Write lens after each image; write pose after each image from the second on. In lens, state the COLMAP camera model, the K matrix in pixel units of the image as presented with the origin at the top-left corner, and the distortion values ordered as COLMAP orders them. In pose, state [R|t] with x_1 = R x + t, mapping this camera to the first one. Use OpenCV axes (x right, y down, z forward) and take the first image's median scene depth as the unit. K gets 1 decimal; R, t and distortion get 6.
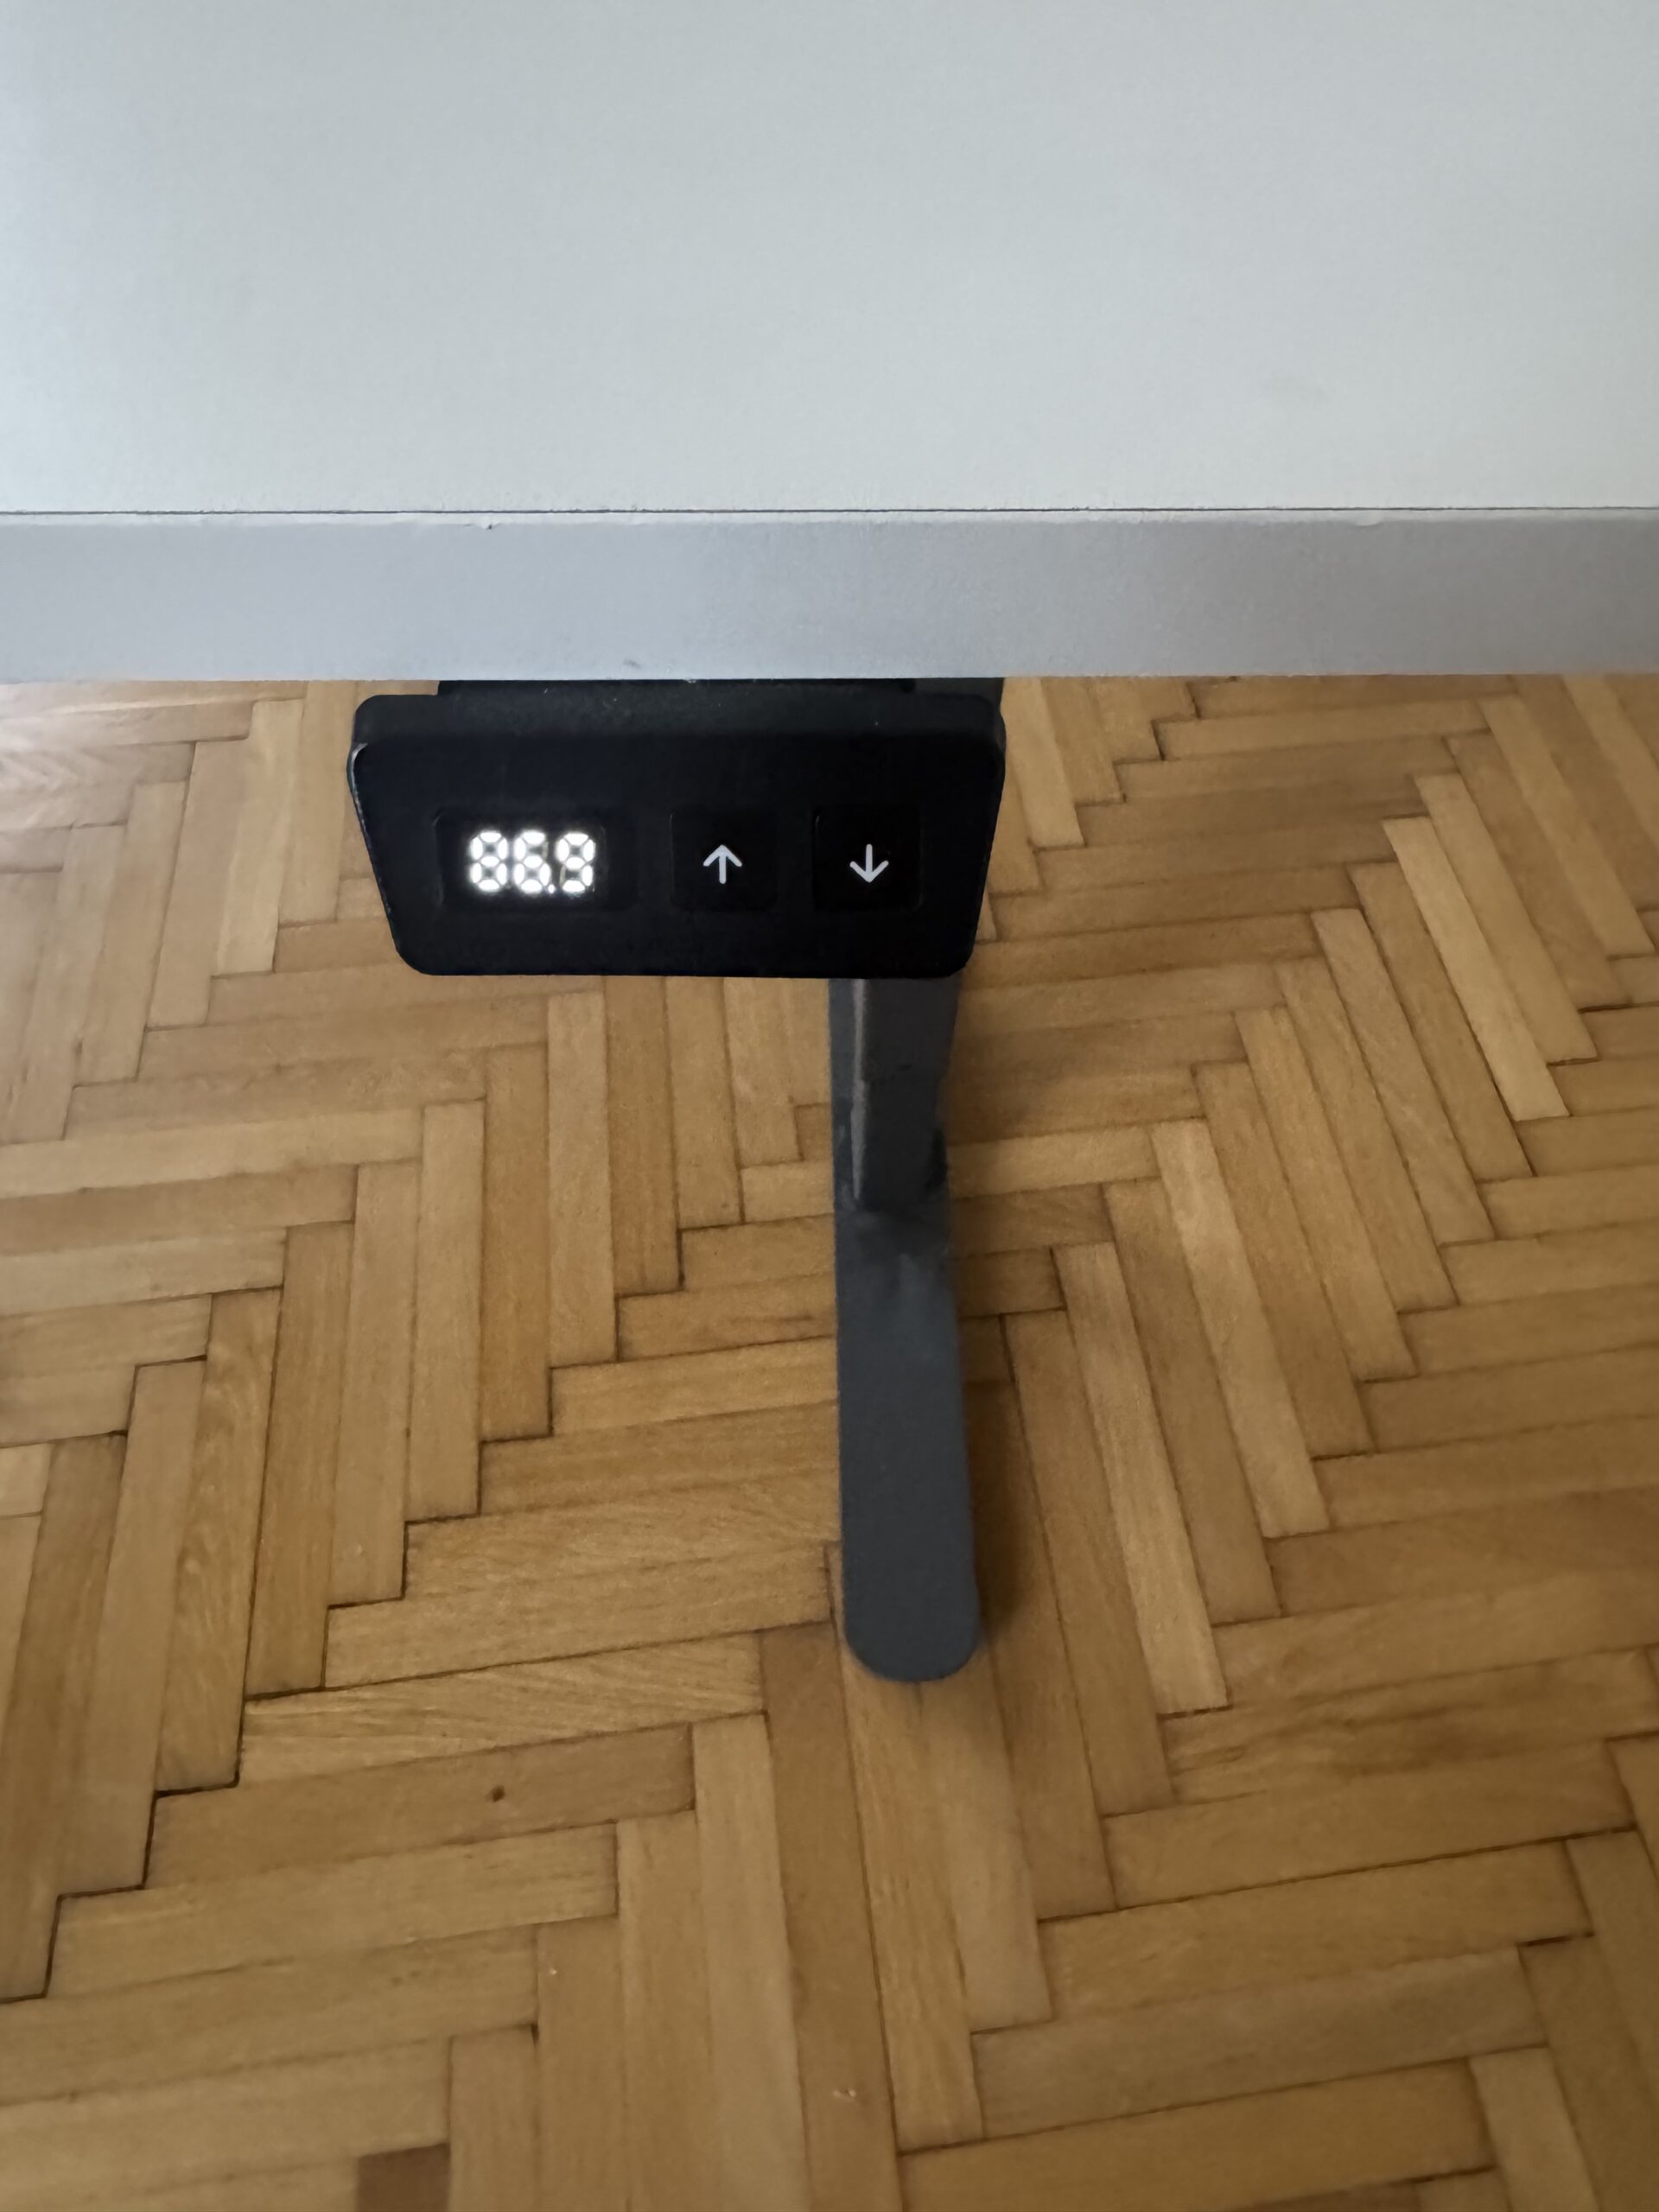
lens RADIAL K [[1462.6, 0, 840.7], [0, 1462.6, 1120.5], [0, 0, 1]] dist [0.002062, 0.001201]
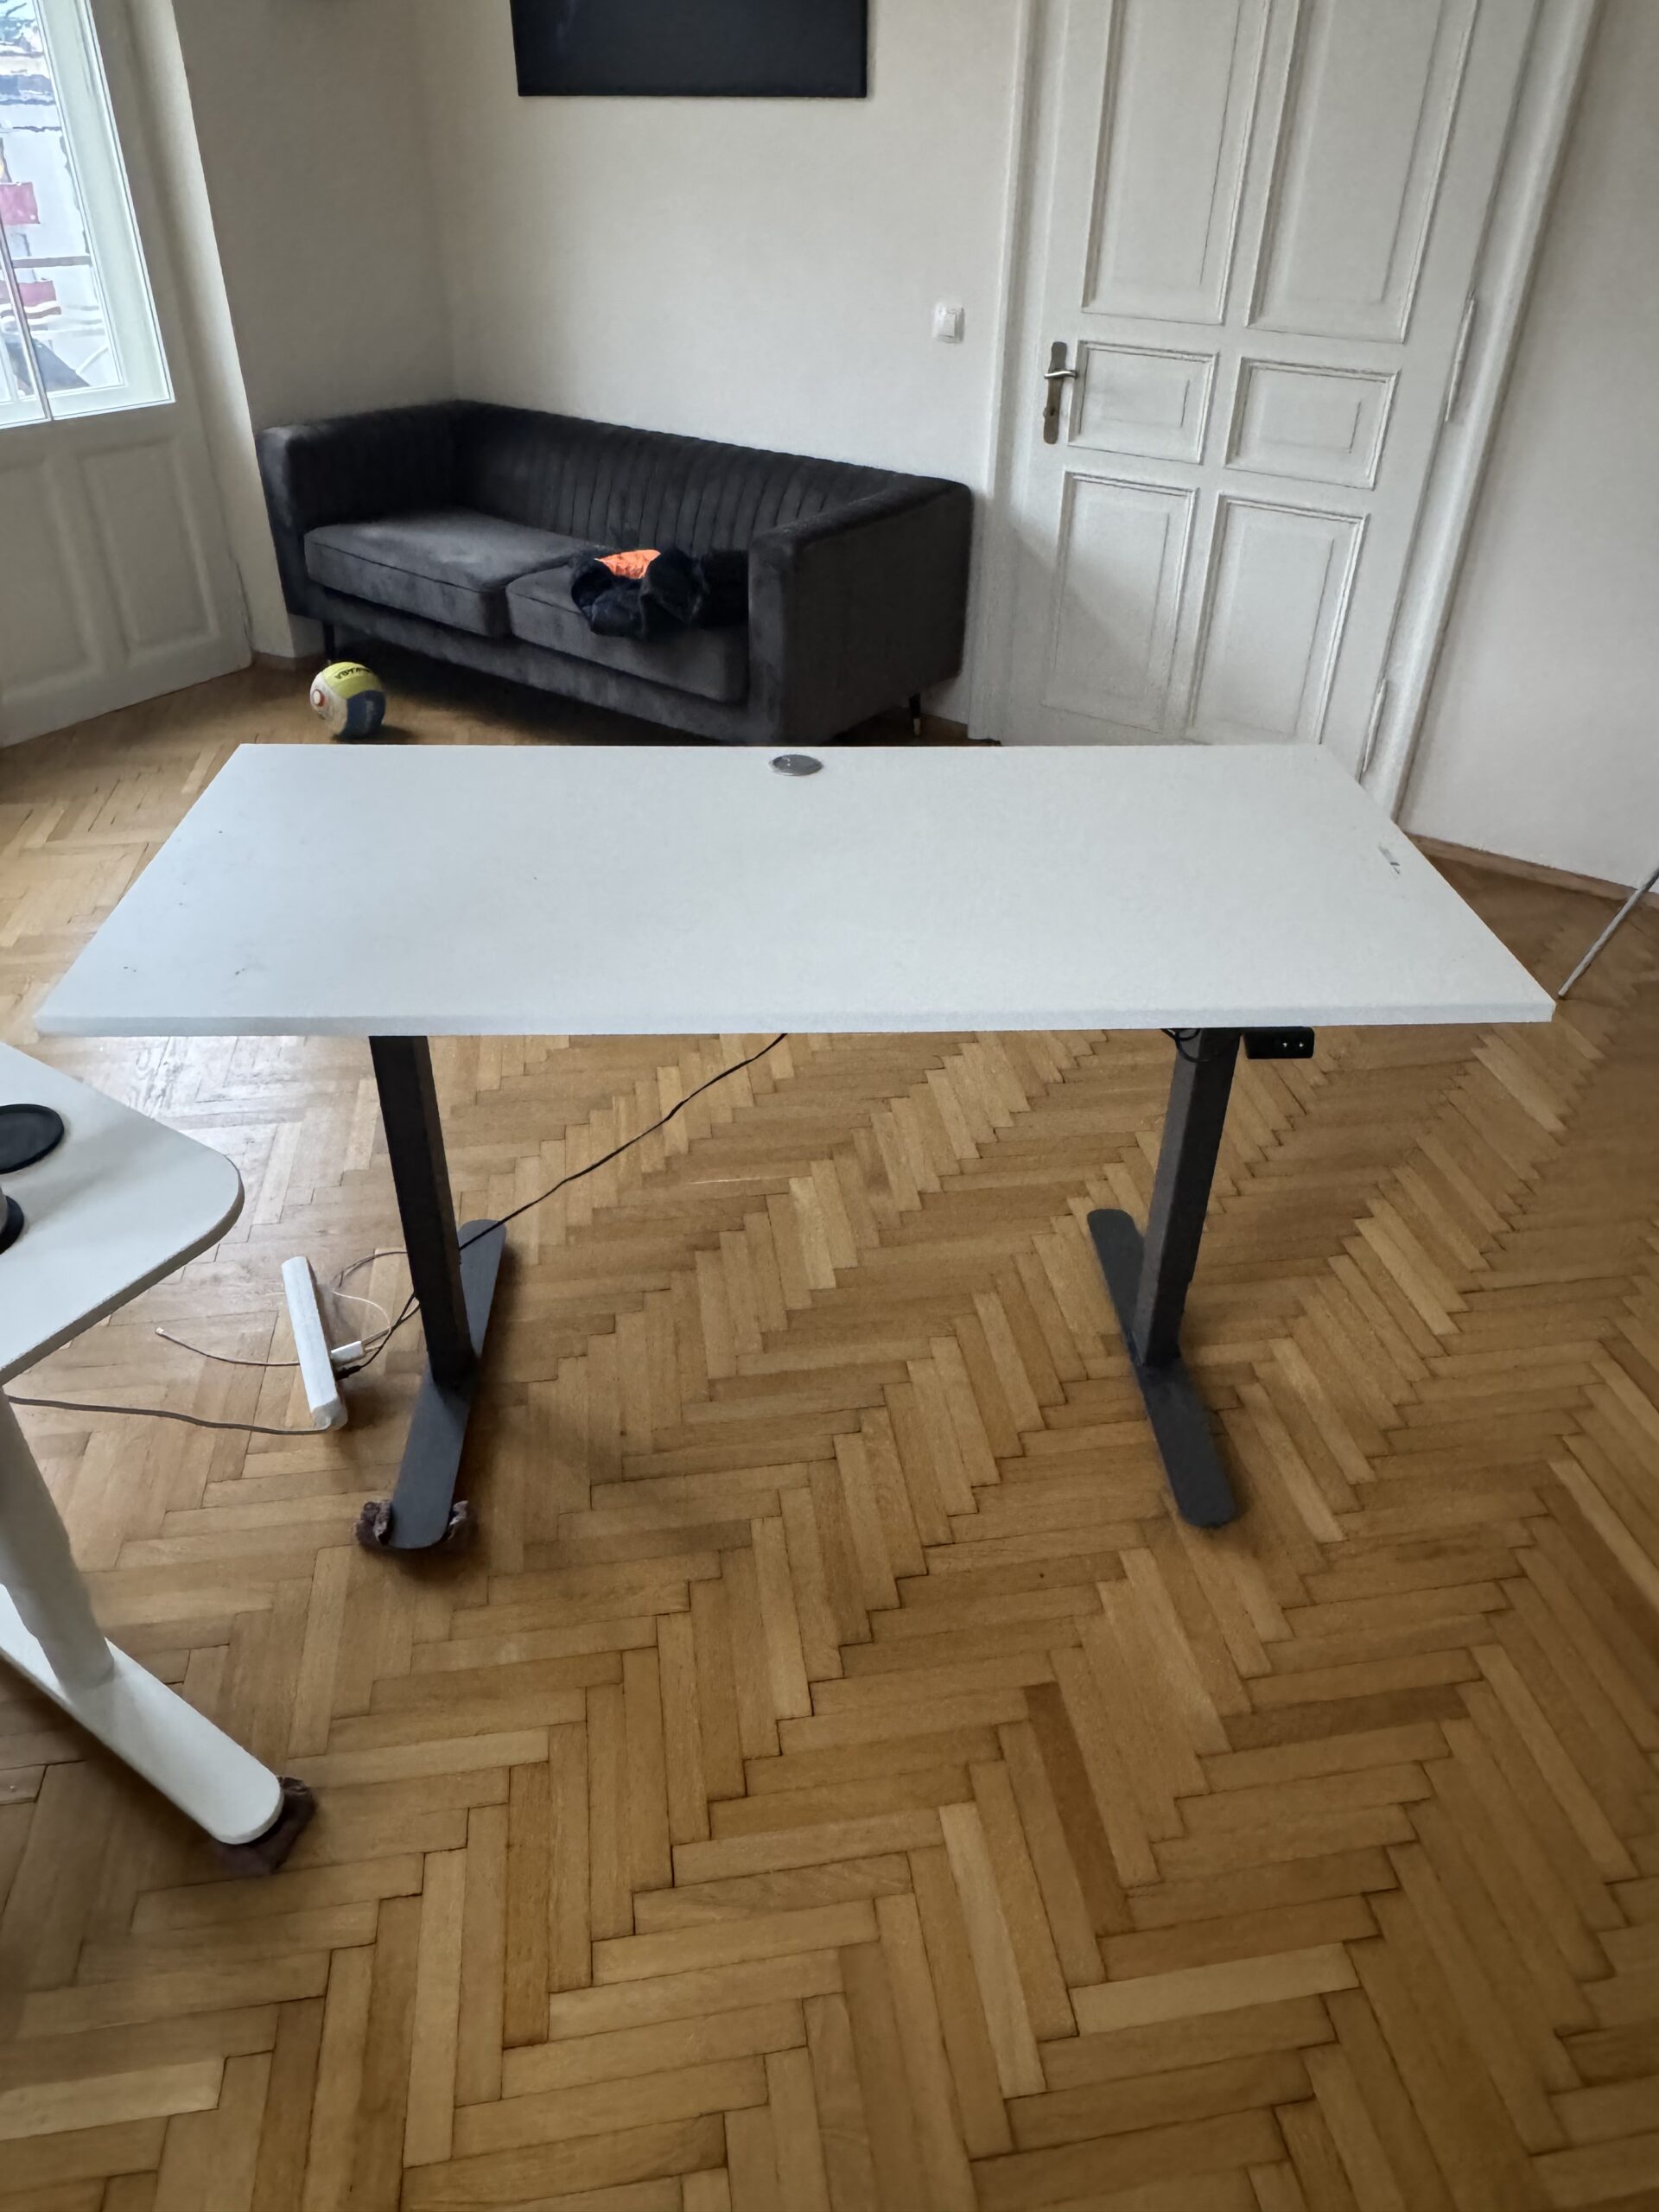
lens RADIAL K [[1462.6, 0, 819.1], [0, 1462.6, 1104.9], [0, 0, 1]] dist [0.002062, 0.001201]
pose [[0.999845, -0.016703, 0.005524, -0.488483], [0.017519, 0.916552, -0.399531, 0.577412], [0.001610, 0.399566, 0.916703, -1.198692]]
